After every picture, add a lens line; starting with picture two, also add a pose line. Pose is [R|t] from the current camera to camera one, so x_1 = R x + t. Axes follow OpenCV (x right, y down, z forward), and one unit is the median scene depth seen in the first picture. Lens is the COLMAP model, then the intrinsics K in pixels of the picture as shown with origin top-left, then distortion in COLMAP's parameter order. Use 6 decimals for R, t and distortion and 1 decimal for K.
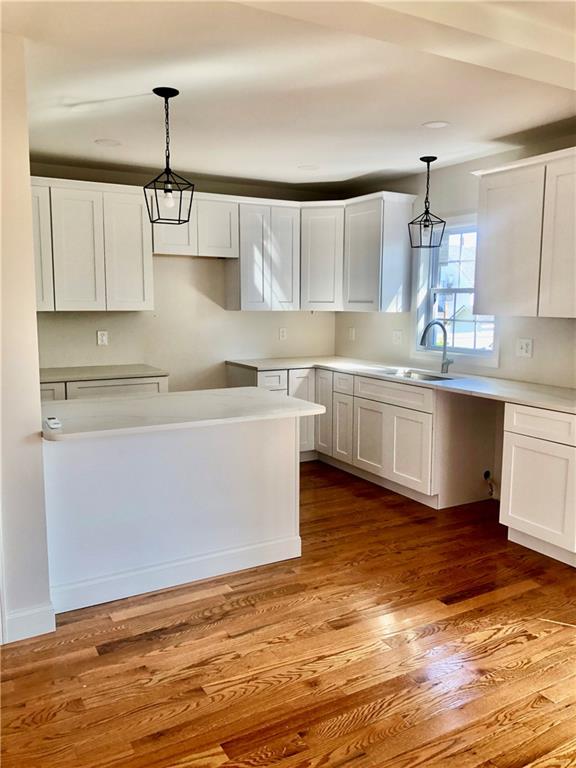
lens RADIAL K [[629.8, 0, 288.0], [0, 629.8, 384.0], [0, 0, 1]] dist [-0.008821, -0.003575]
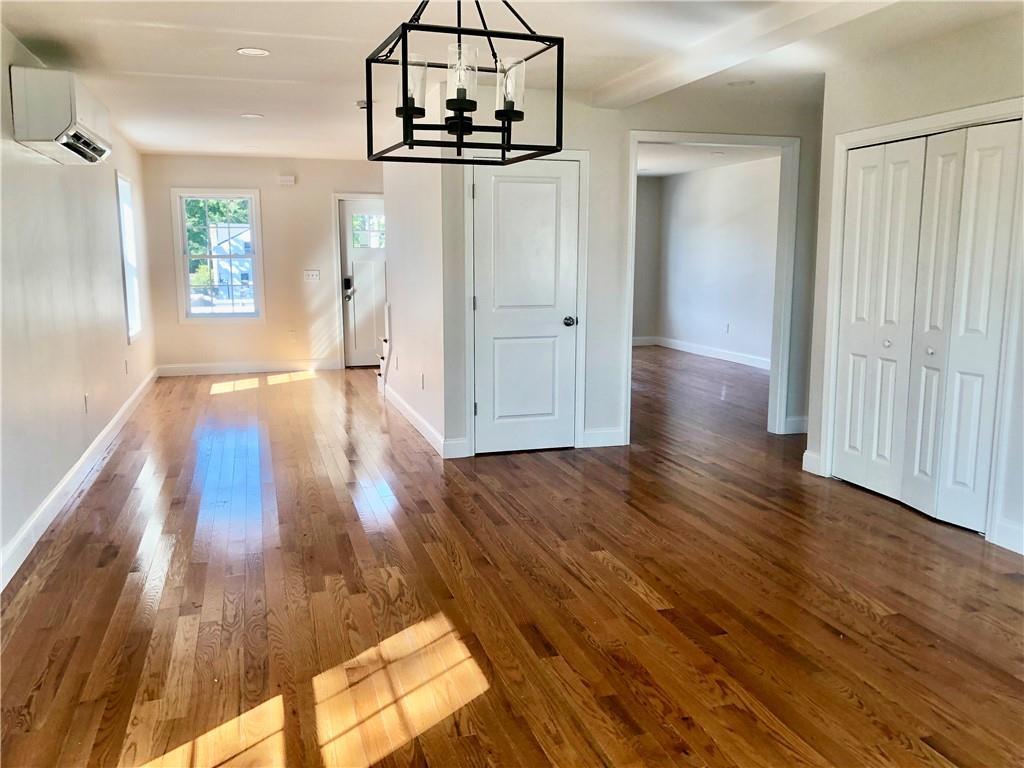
lens RADIAL K [[817.6, 0, 512.0], [0, 817.6, 384.0], [0, 0, 1]] dist [-0.002623, -0.004605]
pose [[-0.226244, 0.152609, -0.962042, 1.148425], [-0.127288, 0.974550, 0.184528, -0.031220], [0.965718, 0.164205, -0.201061, 0.413053]]
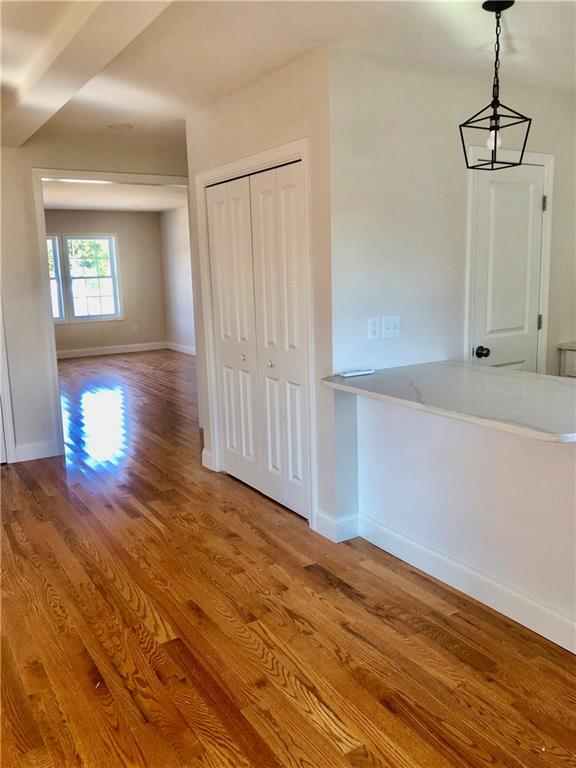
lens RADIAL K [[613.2, 0, 288.0], [0, 613.2, 384.0], [0, 0, 1]] dist [-0.002623, -0.004605]
pose [[0.053920, 0.181594, -0.981894, 0.764725], [-0.108056, 0.978611, 0.175054, -0.108683], [0.992681, 0.096661, 0.072389, 0.836498]]
